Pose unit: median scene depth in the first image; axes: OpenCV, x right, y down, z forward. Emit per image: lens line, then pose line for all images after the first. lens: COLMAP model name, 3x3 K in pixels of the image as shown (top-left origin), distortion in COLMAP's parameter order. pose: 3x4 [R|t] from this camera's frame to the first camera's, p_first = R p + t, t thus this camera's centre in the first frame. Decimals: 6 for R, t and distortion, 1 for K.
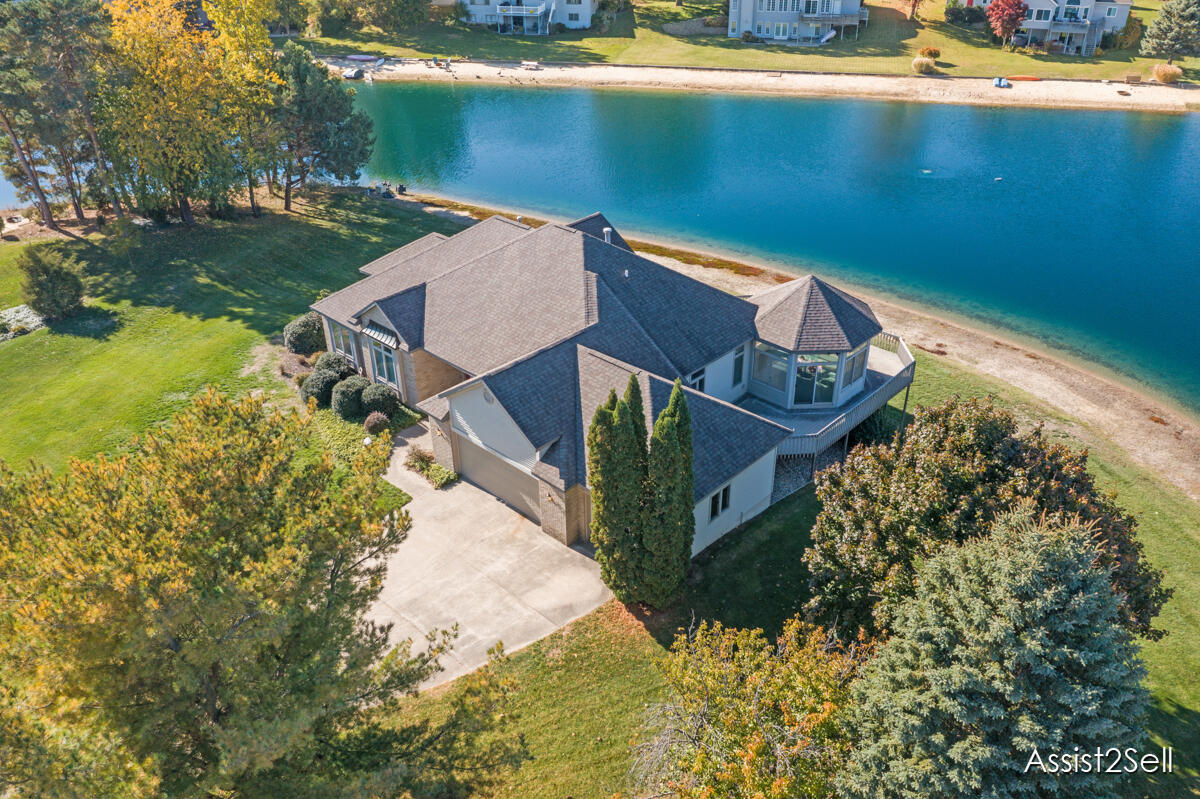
lens RADIAL K [[948.4, 0, 600.0], [0, 948.4, 399.5], [0, 0, 1]] dist [-0.026924, 0.010153]
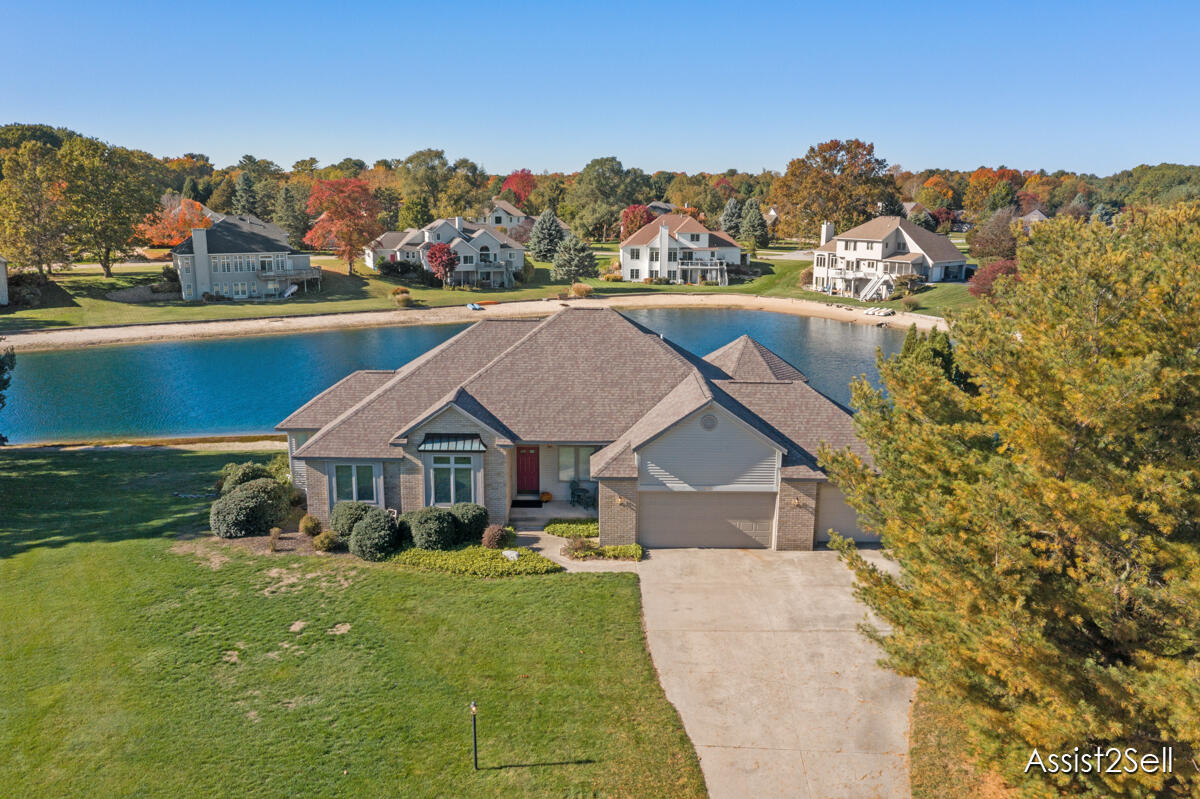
lens RADIAL K [[948.4, 0, 600.0], [0, 948.4, 399.5], [0, 0, 1]] dist [-0.026924, 0.010153]
pose [[0.725513, -0.130099, 0.675799, -0.269405], [0.337242, 0.923197, -0.184324, 0.036663], [-0.599916, 0.361637, 0.713667, 0.116385]]
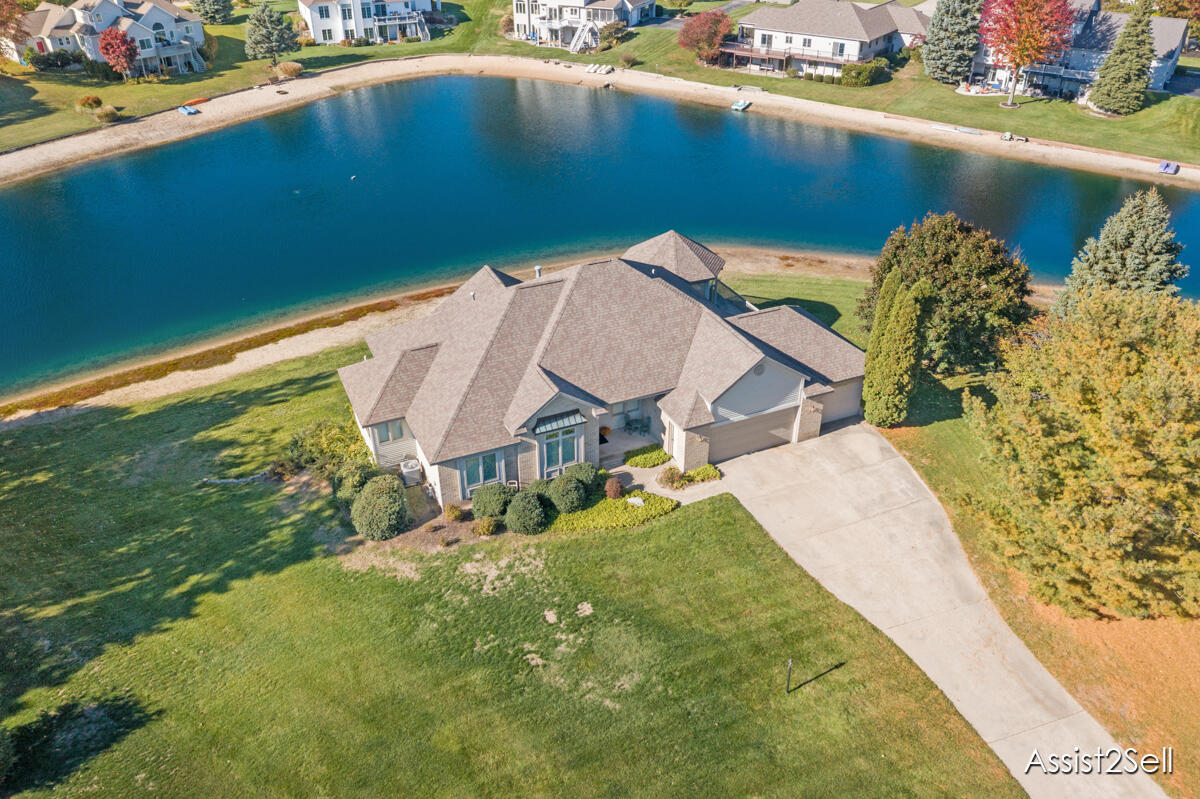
lens RADIAL K [[948.4, 0, 600.0], [0, 948.4, 399.5], [0, 0, 1]] dist [-0.026924, 0.010153]
pose [[0.382093, -0.471384, 0.794860, -0.389912], [0.474970, 0.837994, 0.268645, -0.131439], [-0.792722, 0.274887, 0.544085, 0.154618]]
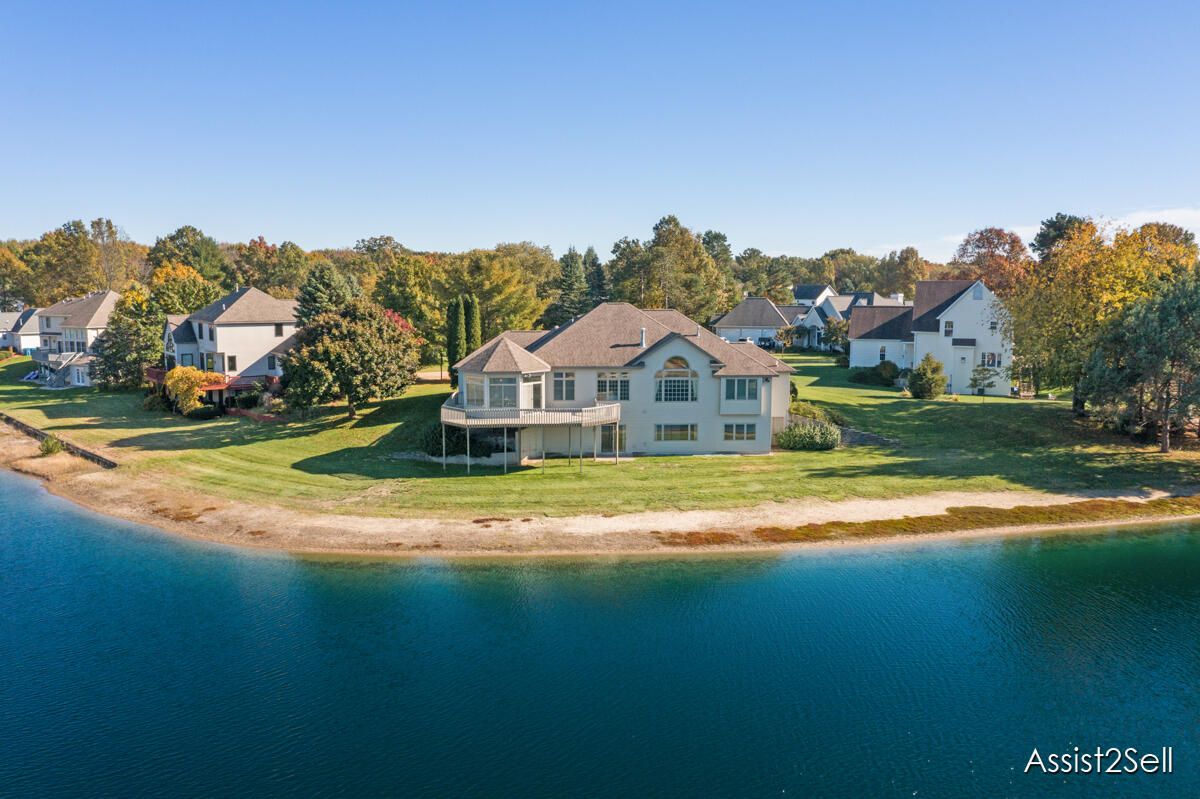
lens RADIAL K [[948.4, 0, 600.0], [0, 948.4, 399.5], [0, 0, 1]] dist [-0.026924, 0.010153]
pose [[-0.689000, 0.092211, -0.718872, 0.472693], [-0.366776, 0.811124, 0.455580, -0.310980], [0.625104, 0.577559, -0.525044, 0.751853]]
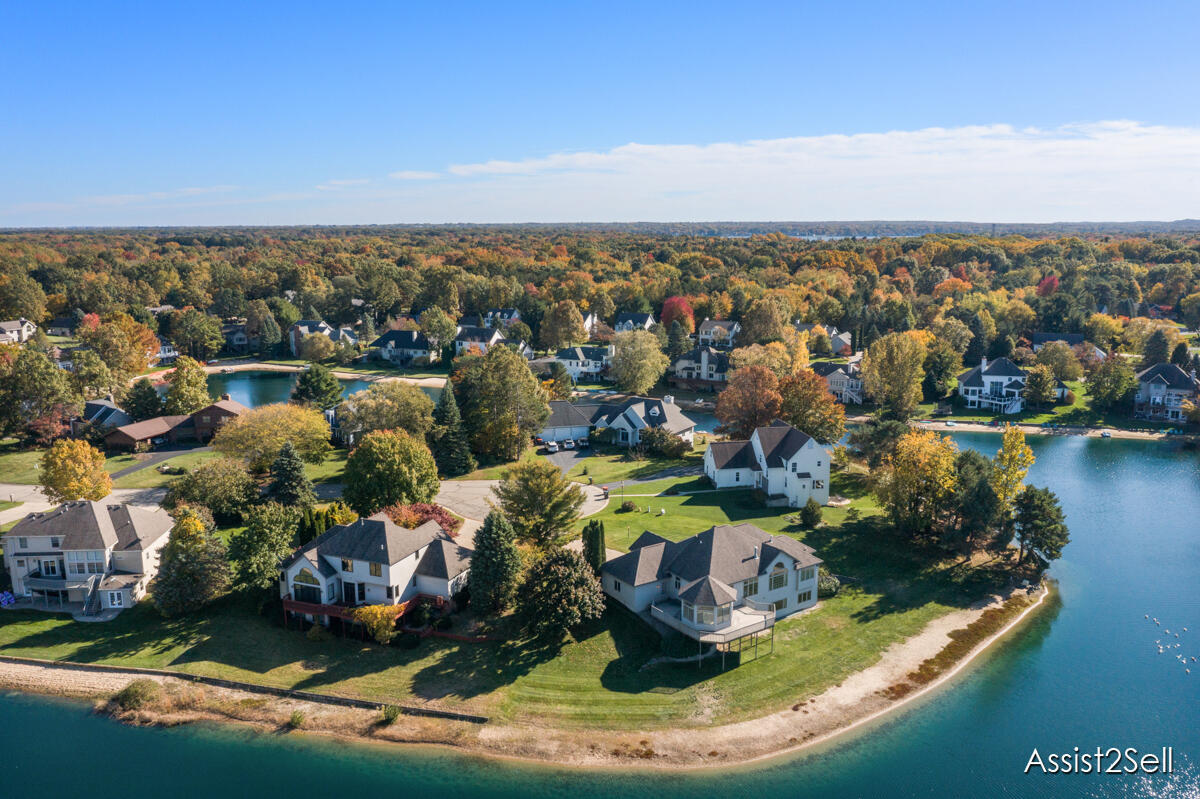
lens RADIAL K [[948.4, 0, 600.0], [0, 948.4, 399.5], [0, 0, 1]] dist [-0.026924, 0.010153]
pose [[-0.208184, 0.188884, -0.959678, 0.982354], [-0.494311, 0.826333, 0.269870, -0.398723], [0.843988, 0.530562, -0.078662, 0.272240]]
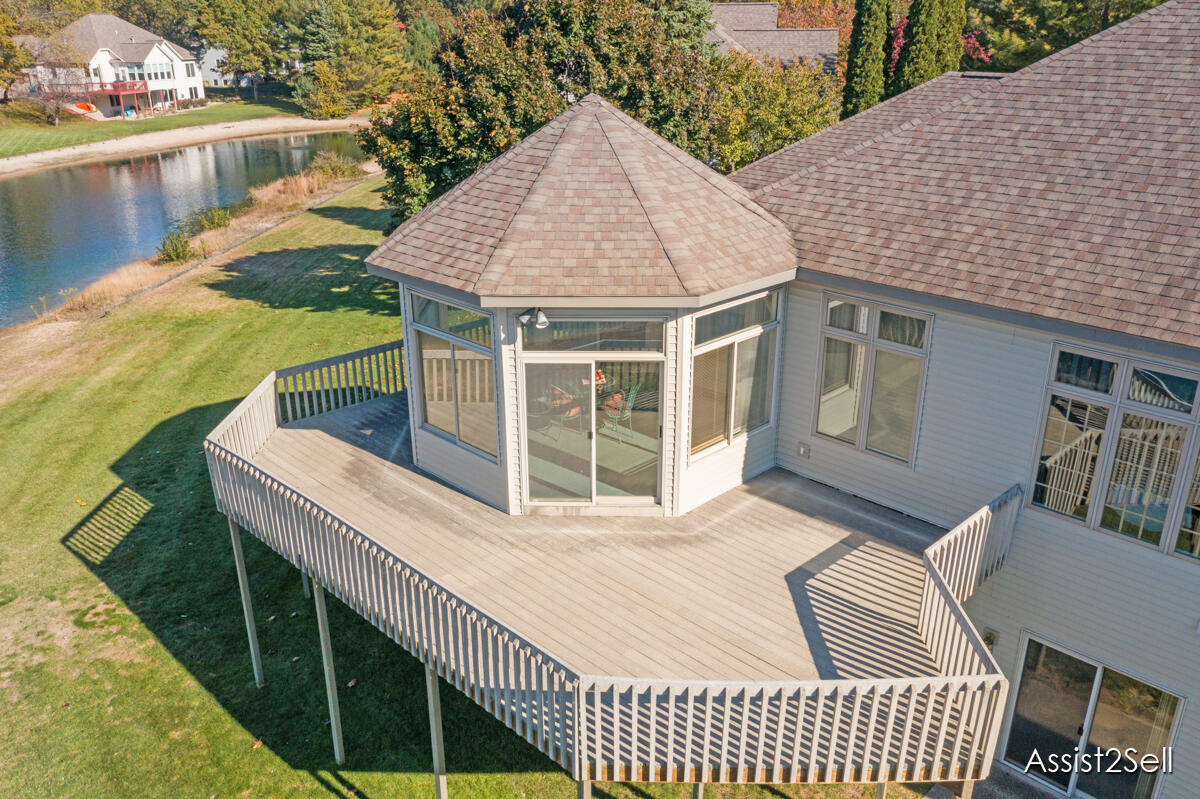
lens RADIAL K [[948.4, 0, 600.0], [0, 948.4, 399.5], [0, 0, 1]] dist [-0.026924, 0.010153]
pose [[-0.999200, -0.001227, 0.039967, 0.079473], [0.030888, 0.611072, 0.790972, -0.123934], [-0.025393, 0.791574, -0.610545, 0.487407]]
